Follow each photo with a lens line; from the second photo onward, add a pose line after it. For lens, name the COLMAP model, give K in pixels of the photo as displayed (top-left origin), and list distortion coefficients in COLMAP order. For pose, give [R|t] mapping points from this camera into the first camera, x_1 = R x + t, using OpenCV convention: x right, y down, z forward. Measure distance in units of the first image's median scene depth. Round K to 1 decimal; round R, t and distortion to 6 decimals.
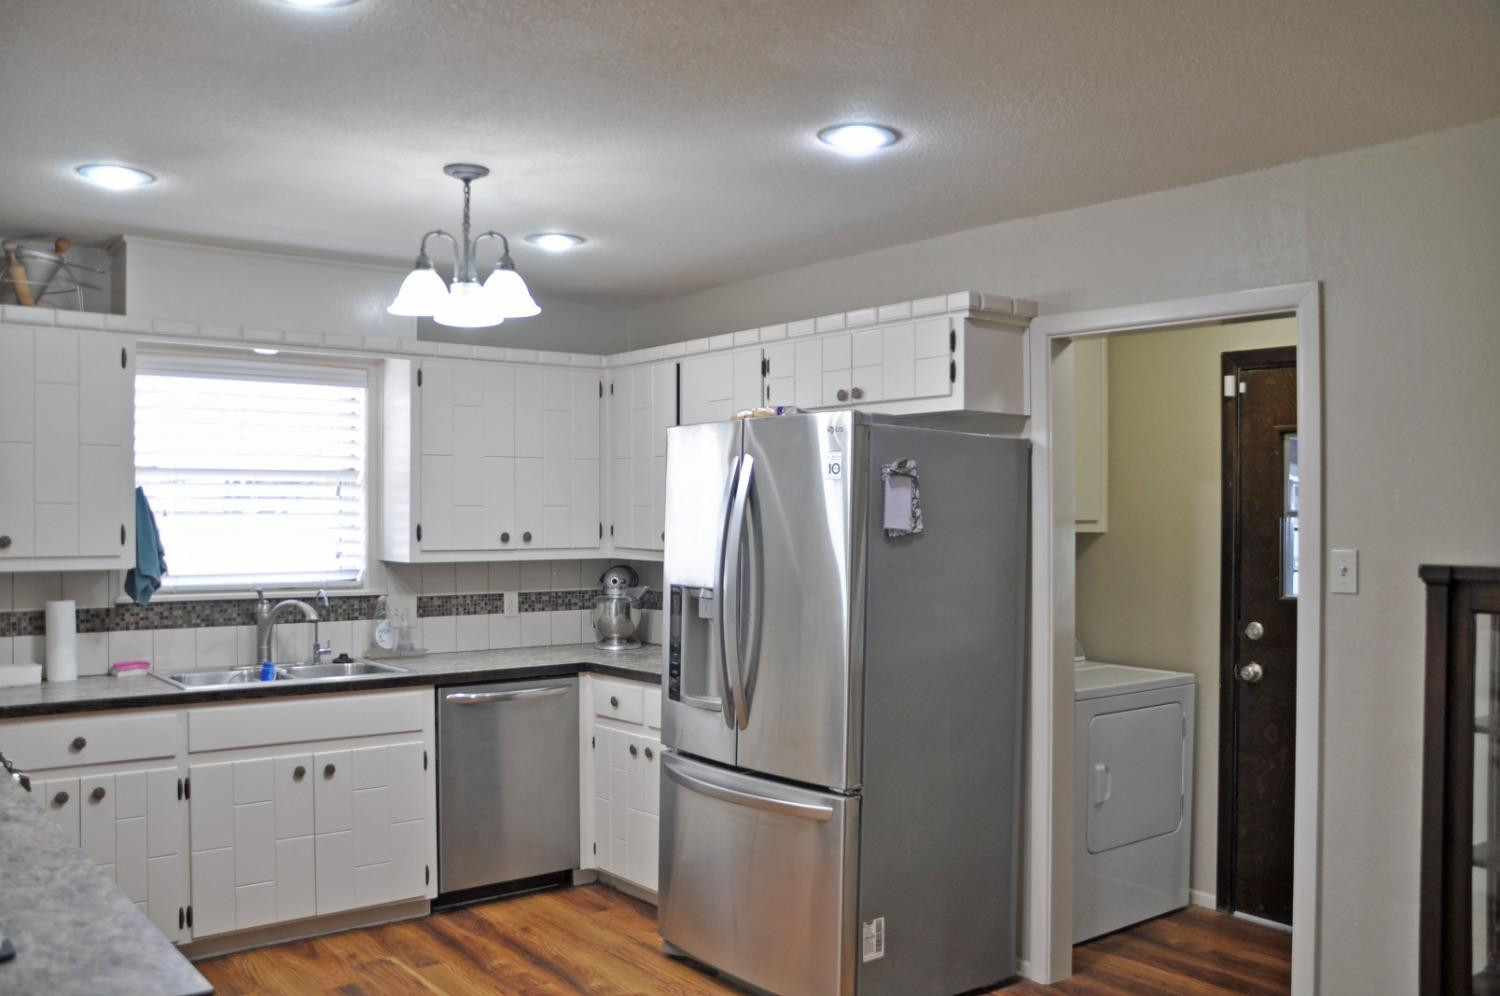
lens RADIAL K [[1274.2, 0, 742.4], [0, 1274.2, 527.6], [0, 0, 1]] dist [-0.106156, 0.094292]
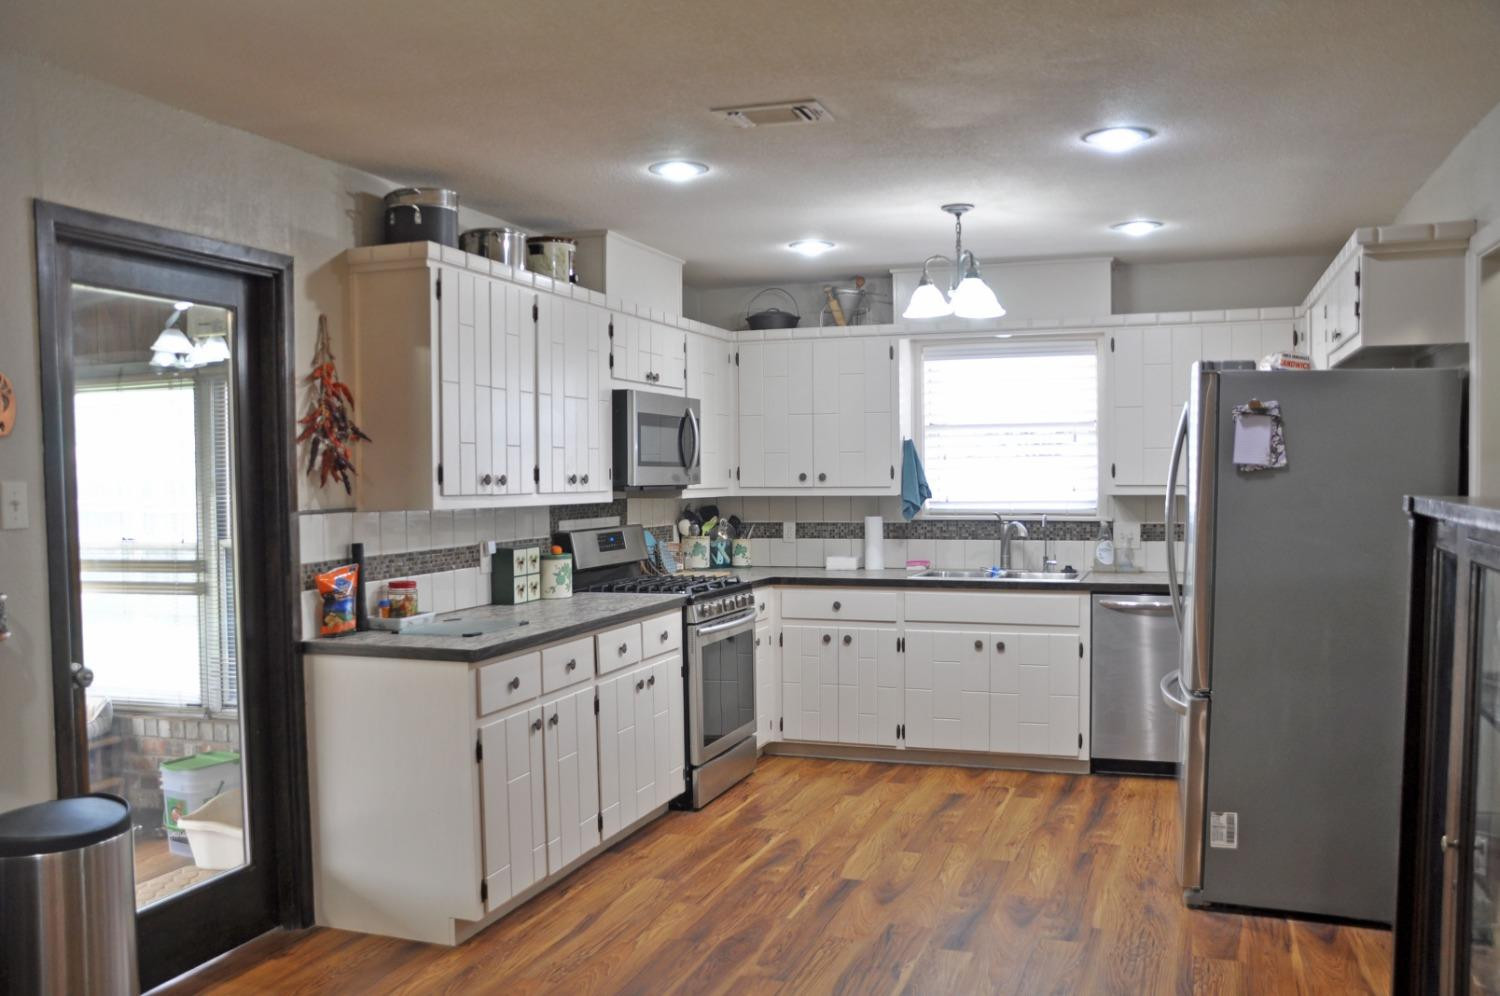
lens RADIAL K [[1274.2, 0, 732.0], [0, 1274.2, 527.1], [0, 0, 1]] dist [-0.106156, 0.094292]
pose [[0.530006, 0.031834, -0.847396, 0.672819], [0.005528, 0.999144, 0.040992, 0.007373], [0.847976, -0.026410, 0.529376, 0.037254]]
